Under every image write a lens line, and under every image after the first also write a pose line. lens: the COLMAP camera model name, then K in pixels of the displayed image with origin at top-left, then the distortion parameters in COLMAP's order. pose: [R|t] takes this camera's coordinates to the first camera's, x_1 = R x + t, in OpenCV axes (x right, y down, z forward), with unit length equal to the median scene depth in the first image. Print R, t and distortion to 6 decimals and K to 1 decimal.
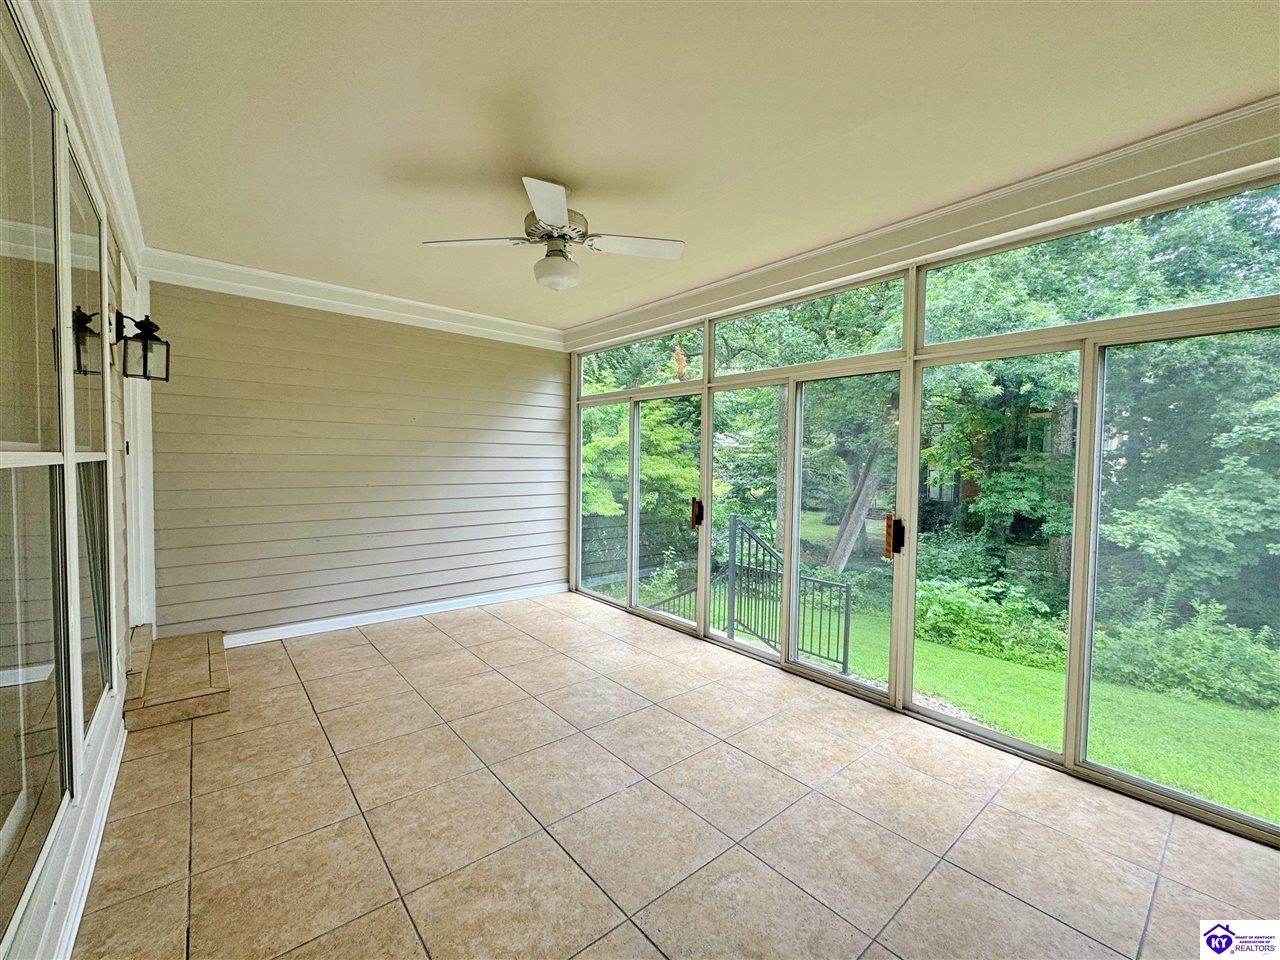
lens RADIAL K [[524.1, 0, 640.0], [0, 524.1, 480.0], [0, 0, 1]] dist [-0.000765, -0.000288]
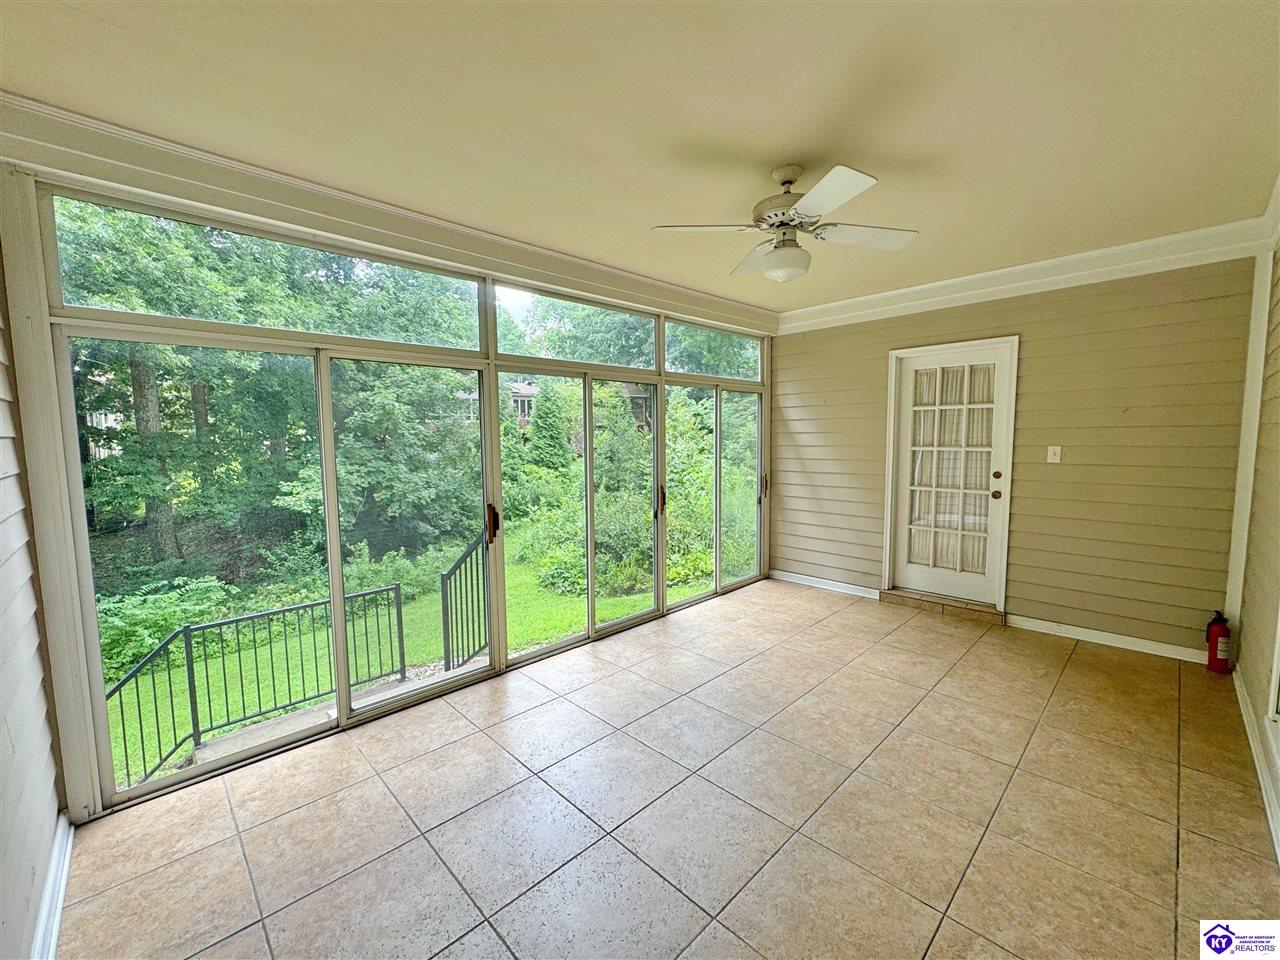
lens RADIAL K [[524.1, 0, 640.0], [0, 524.1, 480.0], [0, 0, 1]] dist [-0.000765, -0.000288]
pose [[-0.067506, -0.099408, 0.992754, -0.987833], [0.049246, 0.993479, 0.102830, -0.104065], [-0.996503, 0.055831, -0.062170, 1.183058]]
